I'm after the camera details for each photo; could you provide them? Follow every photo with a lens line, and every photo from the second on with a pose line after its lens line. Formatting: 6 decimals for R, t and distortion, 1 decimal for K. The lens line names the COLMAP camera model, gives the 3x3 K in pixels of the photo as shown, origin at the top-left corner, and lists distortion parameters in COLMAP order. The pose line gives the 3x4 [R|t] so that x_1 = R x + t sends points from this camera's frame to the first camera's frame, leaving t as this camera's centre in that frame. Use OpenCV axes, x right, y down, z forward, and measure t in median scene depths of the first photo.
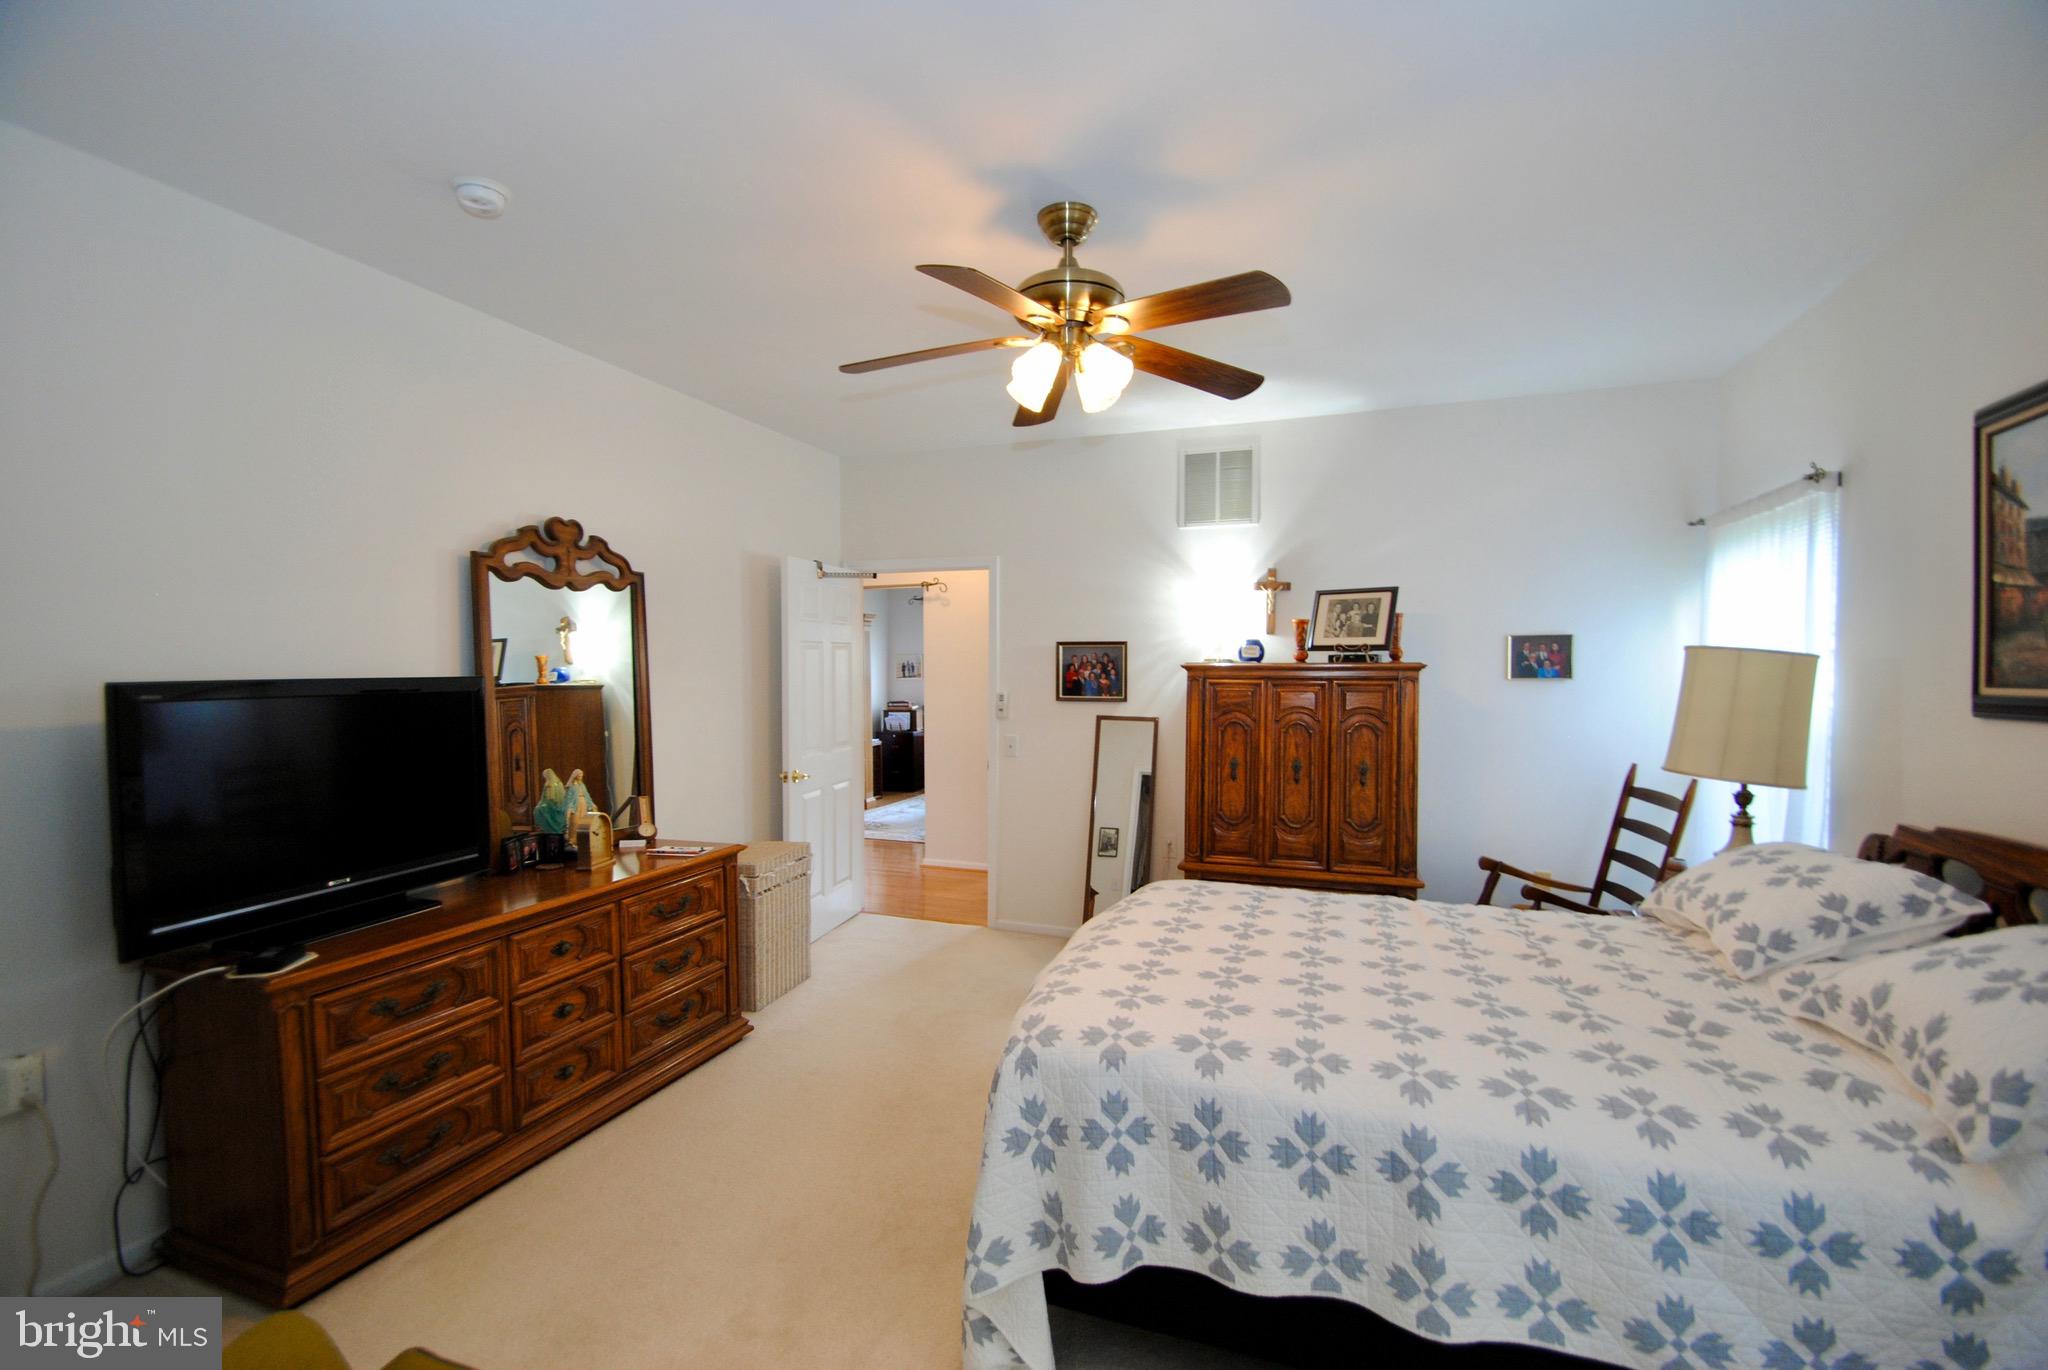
lens RADIAL K [[896.5, 0, 1032.7], [0, 896.5, 675.6], [0, 0, 1]] dist [0.001453, -0.009766]
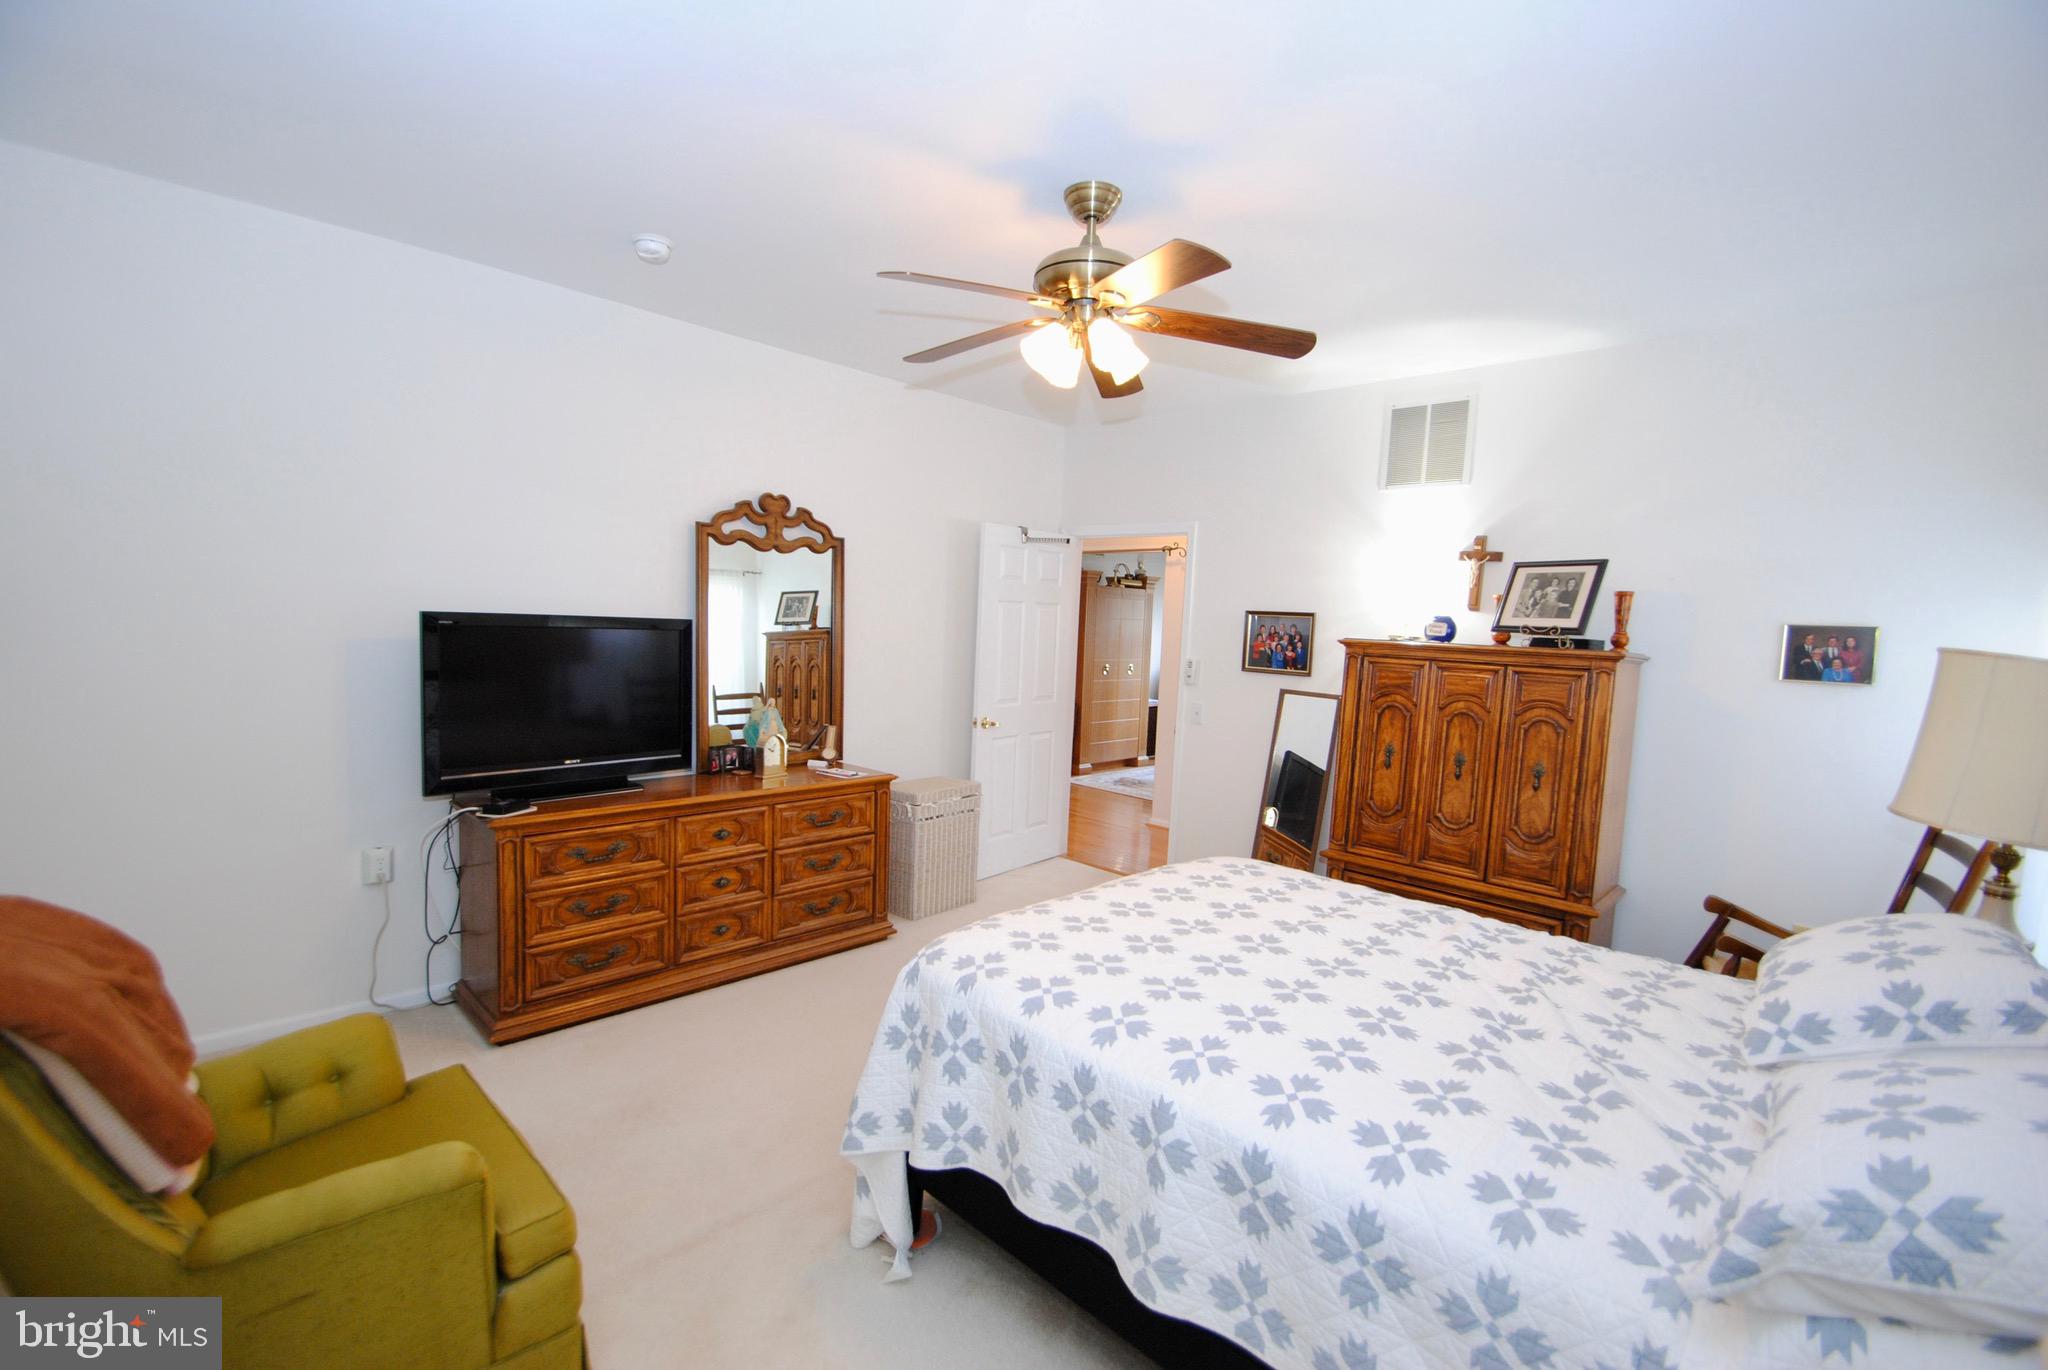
lens RADIAL K [[896.5, 0, 1010.4], [0, 896.5, 673.4], [0, 0, 1]] dist [0.001453, -0.009766]
pose [[0.910522, 0.067281, -0.407949, 0.409080], [-0.051090, 0.997418, 0.050469, -0.011739], [0.410291, -0.025111, 0.911609, 0.011533]]
